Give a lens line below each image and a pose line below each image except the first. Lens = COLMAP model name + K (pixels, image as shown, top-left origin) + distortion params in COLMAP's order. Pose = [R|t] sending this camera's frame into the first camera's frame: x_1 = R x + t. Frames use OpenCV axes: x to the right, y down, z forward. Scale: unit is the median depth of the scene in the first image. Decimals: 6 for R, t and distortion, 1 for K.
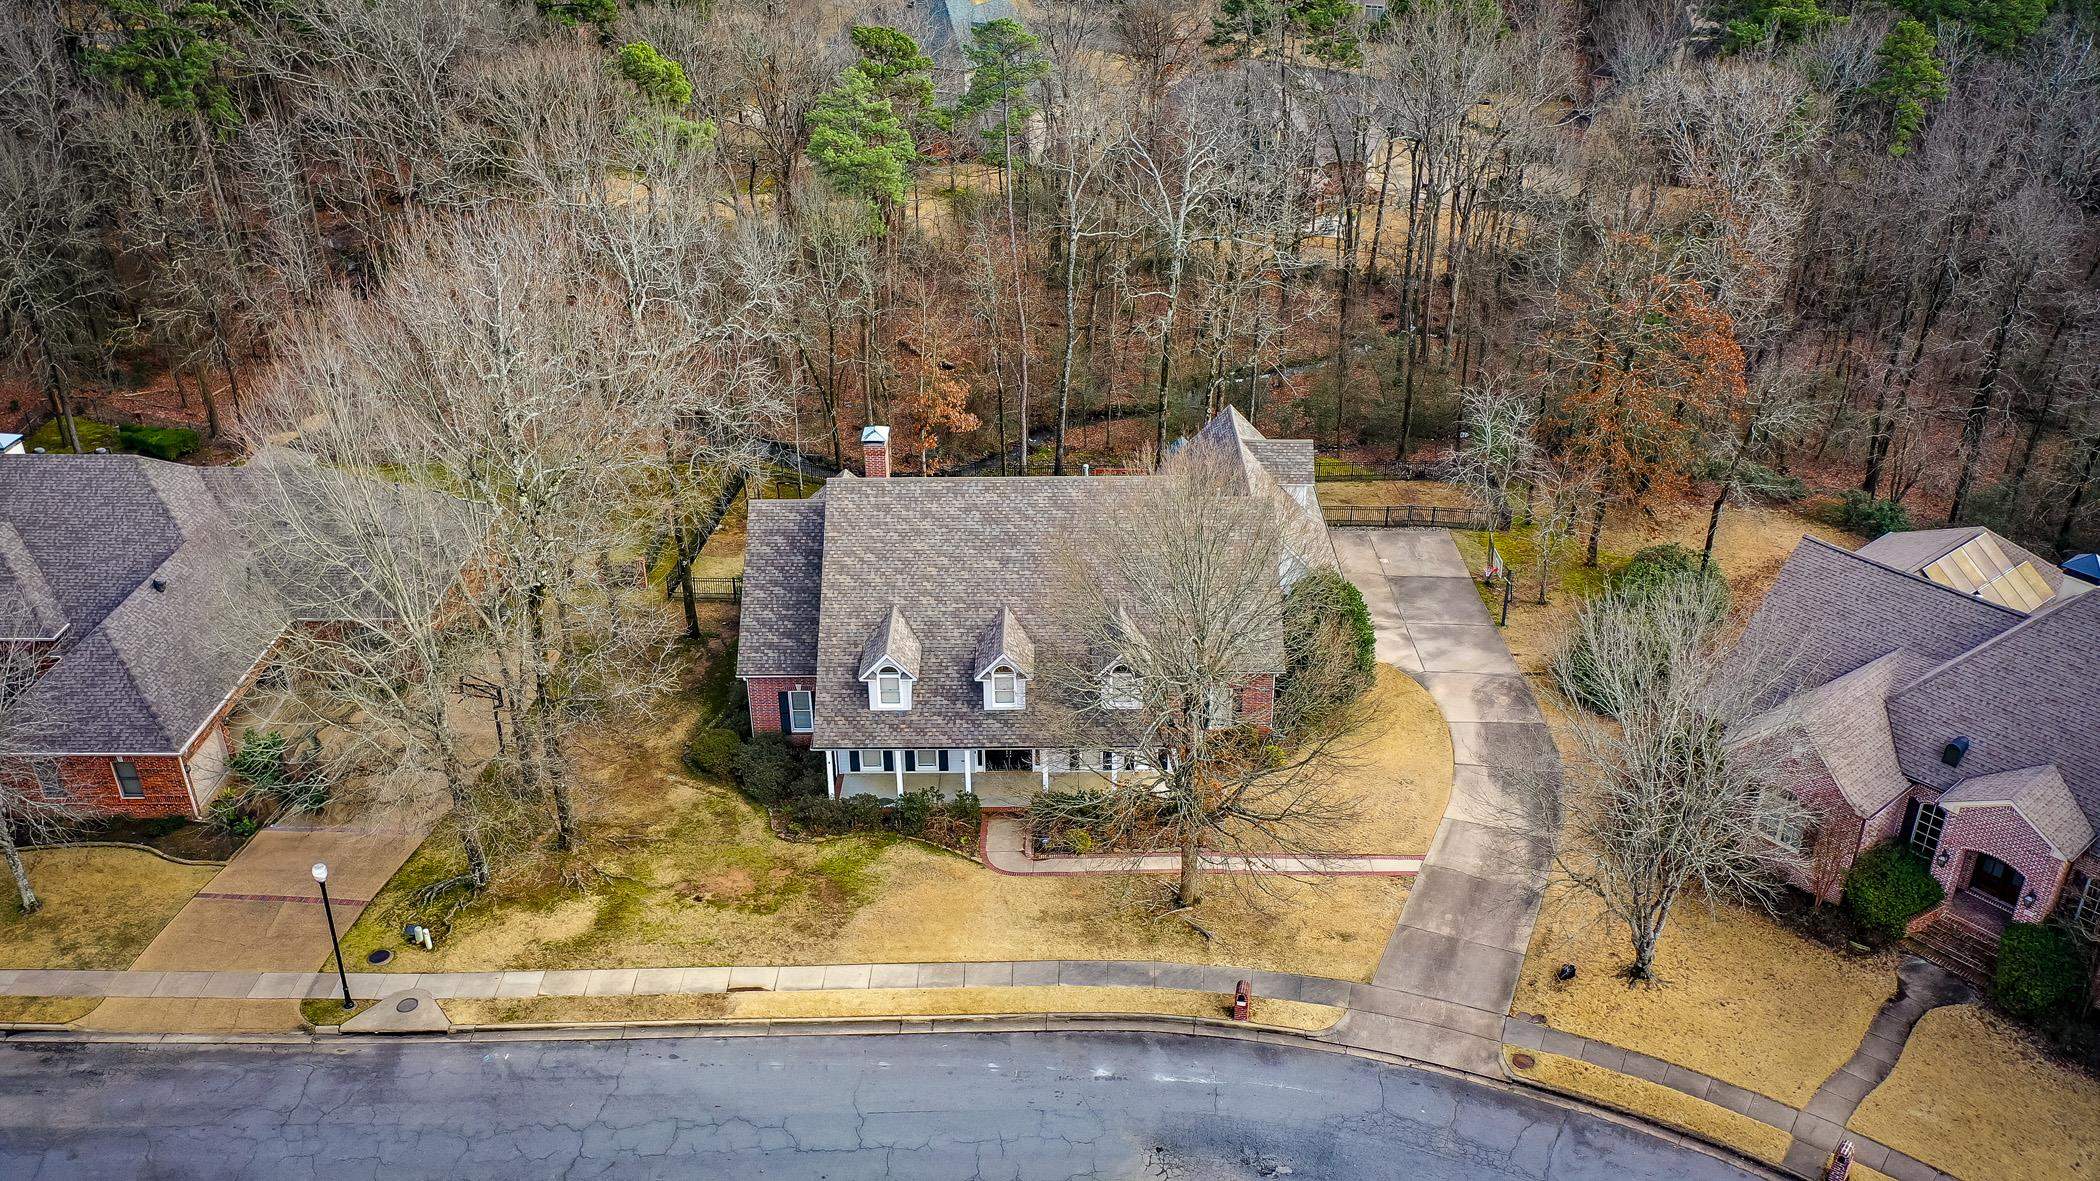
lens RADIAL K [[1687.4, 0, 1056.9], [0, 1687.4, 579.2], [0, 0, 1]] dist [0.022315, 0.013105]
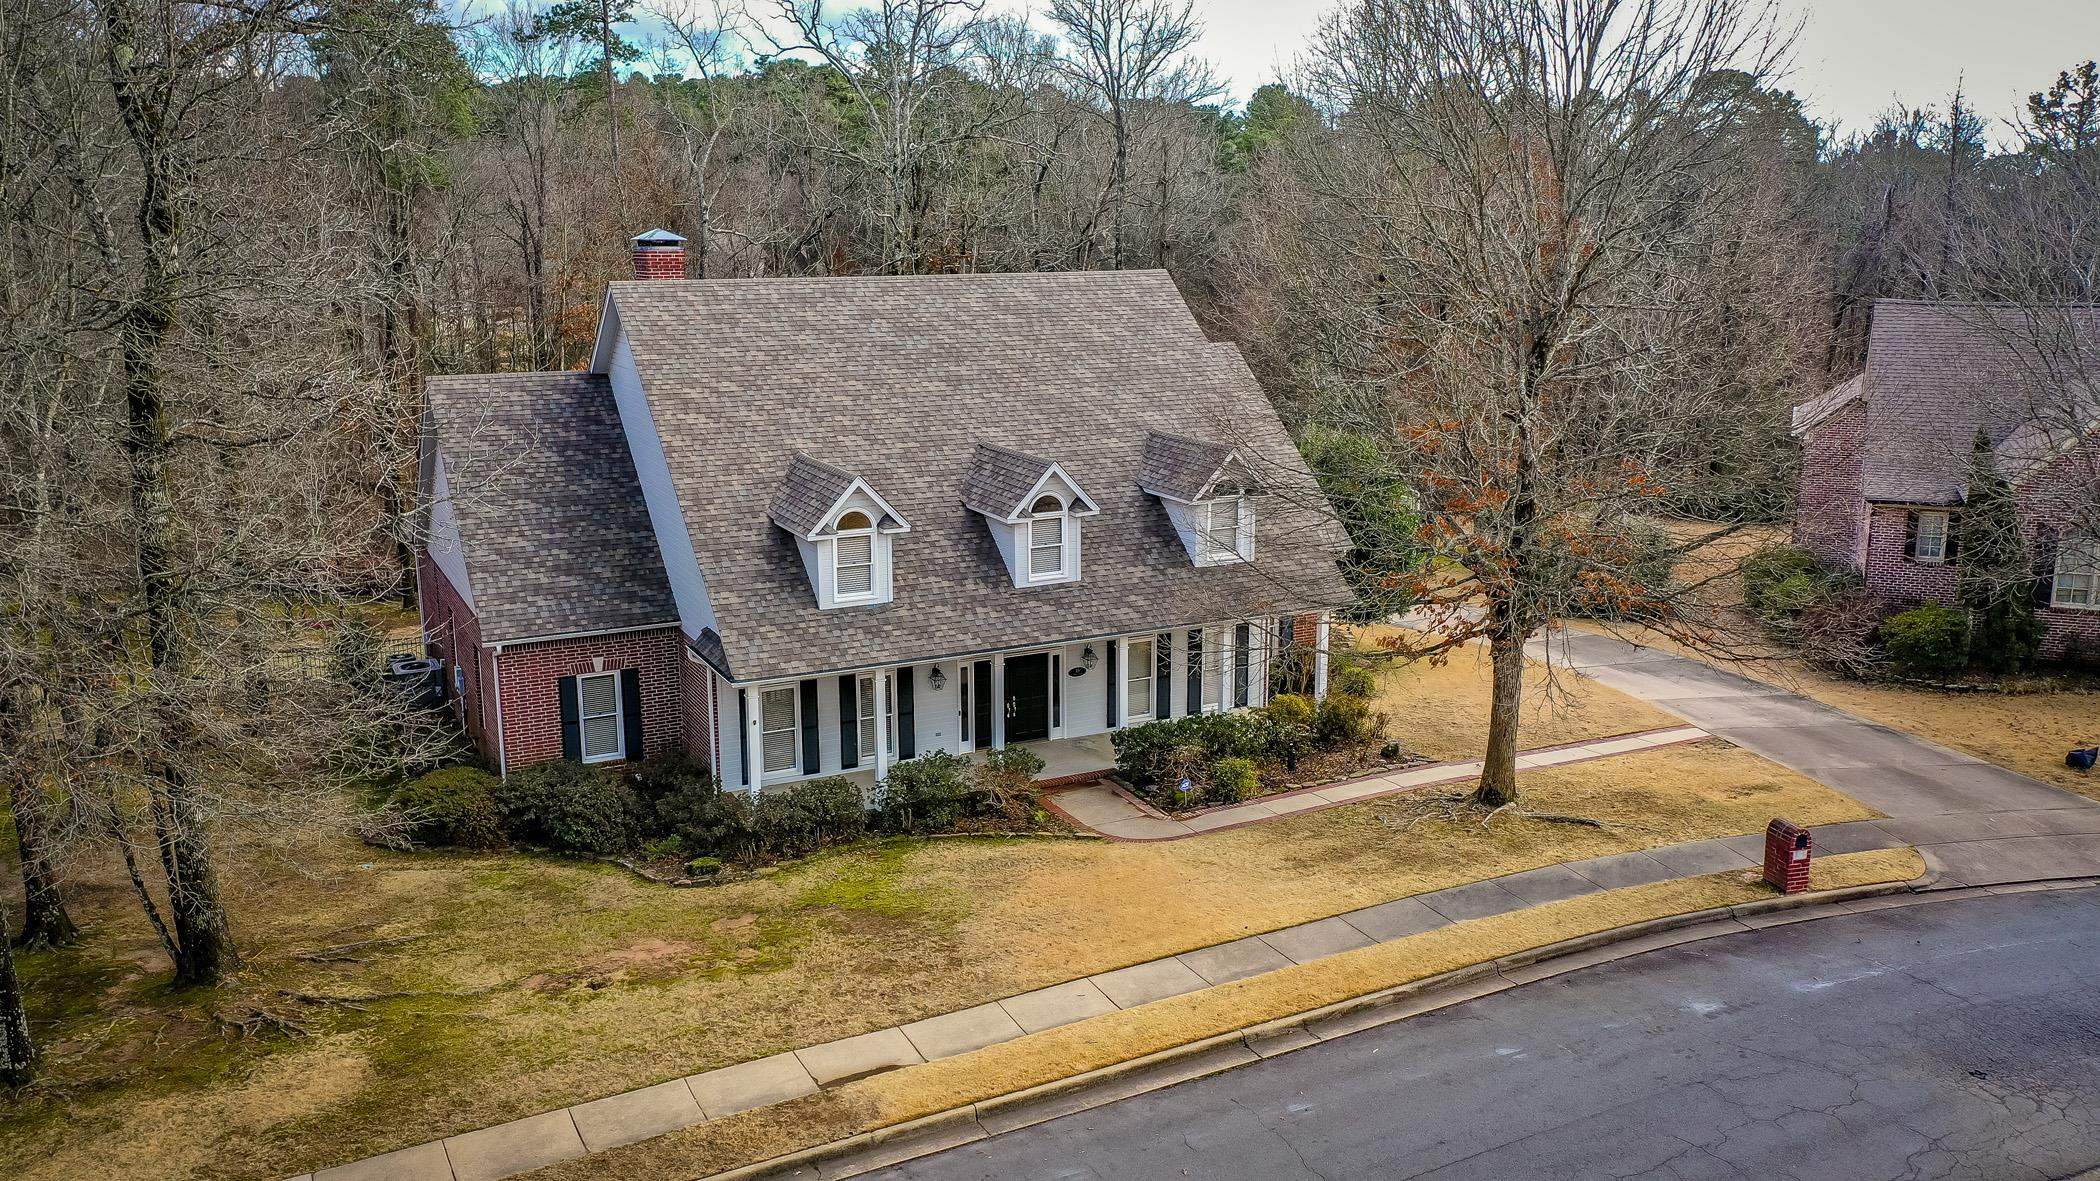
lens RADIAL K [[1687.4, 0, 1060.8], [0, 1687.4, 580.8], [0, 0, 1]] dist [0.022315, 0.013105]
pose [[0.891292, -0.094232, 0.443530, -0.278949], [0.210409, 0.952428, -0.220473, 0.202933], [-0.401655, 0.289829, 0.868719, 0.515931]]
